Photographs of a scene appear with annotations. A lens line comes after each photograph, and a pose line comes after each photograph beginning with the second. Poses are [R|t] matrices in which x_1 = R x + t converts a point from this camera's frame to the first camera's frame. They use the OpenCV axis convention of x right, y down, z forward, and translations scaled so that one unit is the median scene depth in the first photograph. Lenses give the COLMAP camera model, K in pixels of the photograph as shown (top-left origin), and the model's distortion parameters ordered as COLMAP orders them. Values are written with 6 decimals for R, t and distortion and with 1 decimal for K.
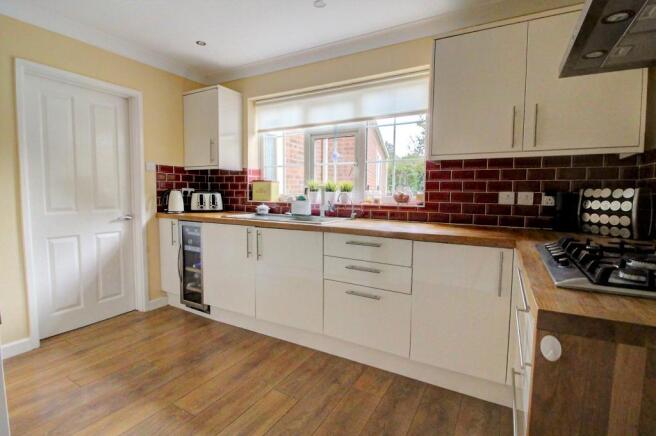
lens RADIAL K [[313.3, 0, 327.6], [0, 313.3, 218.5], [0, 0, 1]] dist [-0.005941, -0.000897]
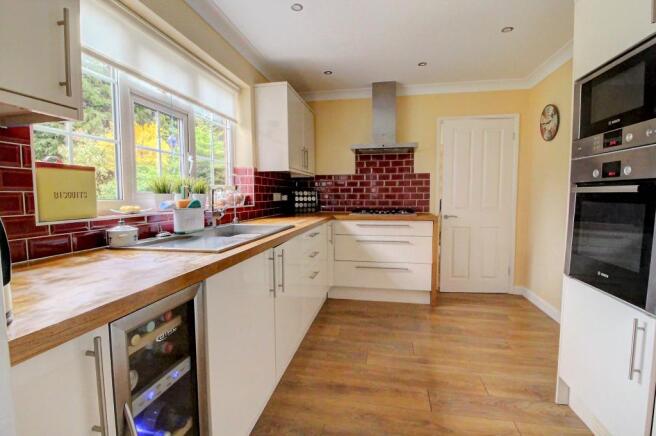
lens RADIAL K [[313.3, 0, 328.3], [0, 313.3, 217.1], [0, 0, 1]] dist [-0.005941, -0.000897]
pose [[-0.327176, -0.075350, 0.941954, -1.195543], [0.082059, 0.990785, 0.107758, -0.130962], [-0.941394, 0.112552, -0.317978, 1.462306]]
